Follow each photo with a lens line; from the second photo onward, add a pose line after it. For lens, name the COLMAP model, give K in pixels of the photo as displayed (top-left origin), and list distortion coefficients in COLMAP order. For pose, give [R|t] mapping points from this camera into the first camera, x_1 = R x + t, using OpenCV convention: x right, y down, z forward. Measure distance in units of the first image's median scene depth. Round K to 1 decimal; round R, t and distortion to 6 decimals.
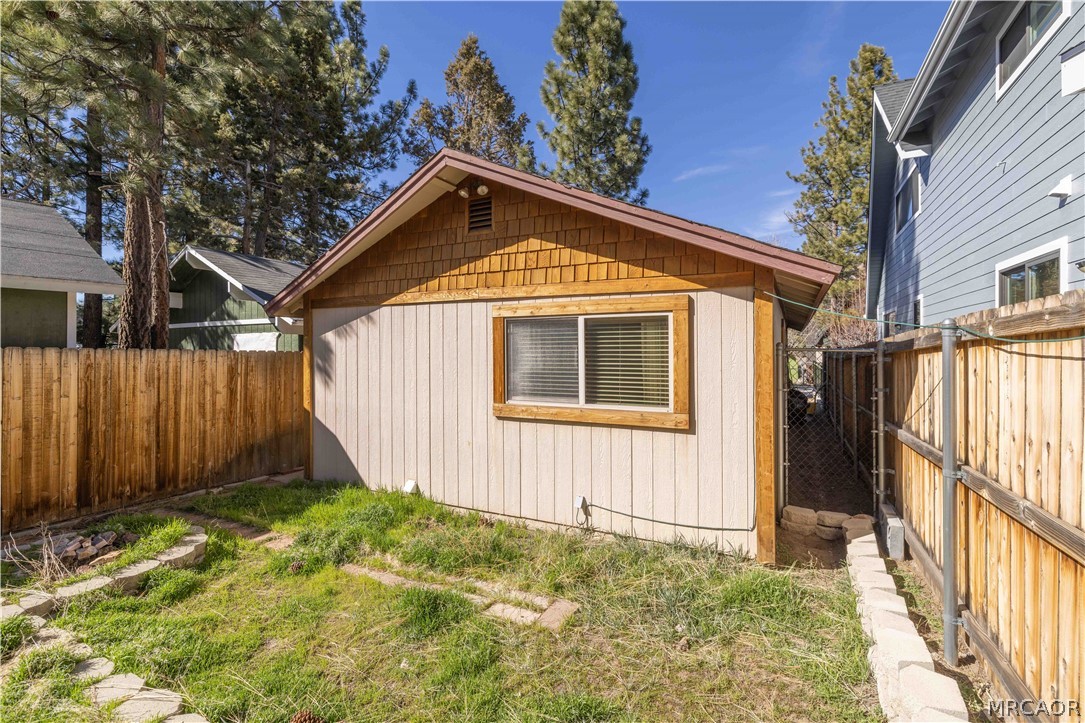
lens RADIAL K [[478.6, 0, 561.2], [0, 478.6, 358.8], [0, 0, 1]] dist [0.000146, 0.000227]
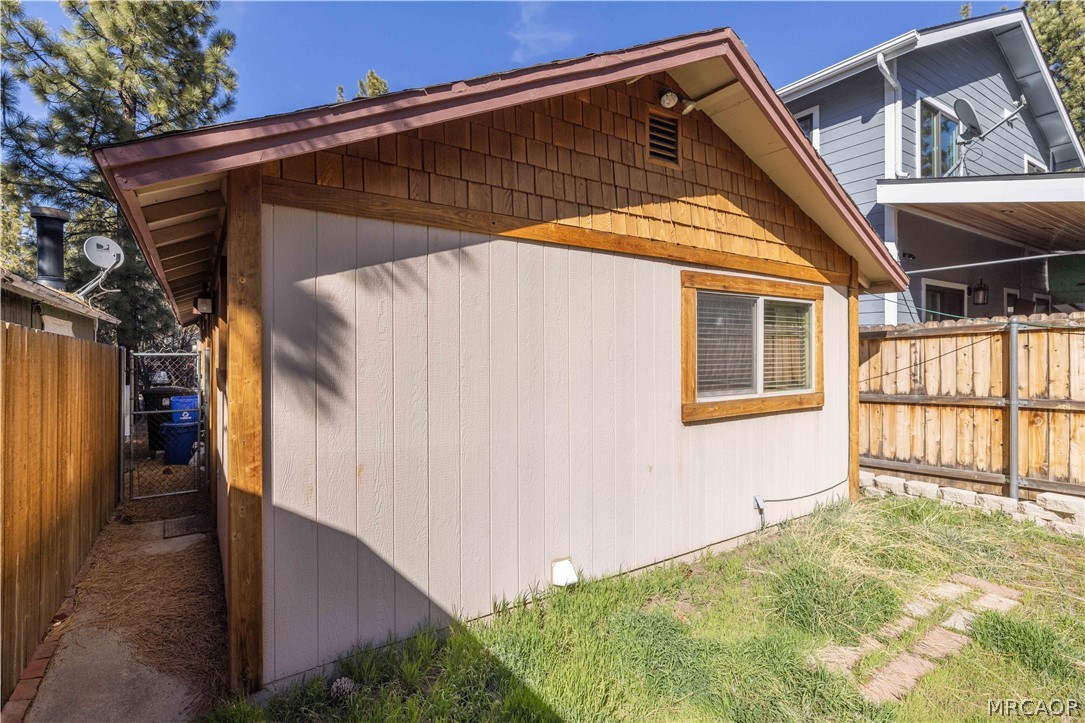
lens RADIAL K [[478.6, 0, 561.2], [0, 478.6, 358.8], [0, 0, 1]] dist [0.000146, 0.000227]
pose [[0.547040, -0.011447, 0.837028, -0.825072], [0.012938, 0.999903, 0.005219, 0.016850], [-0.837007, 0.007974, 0.547135, 0.727152]]
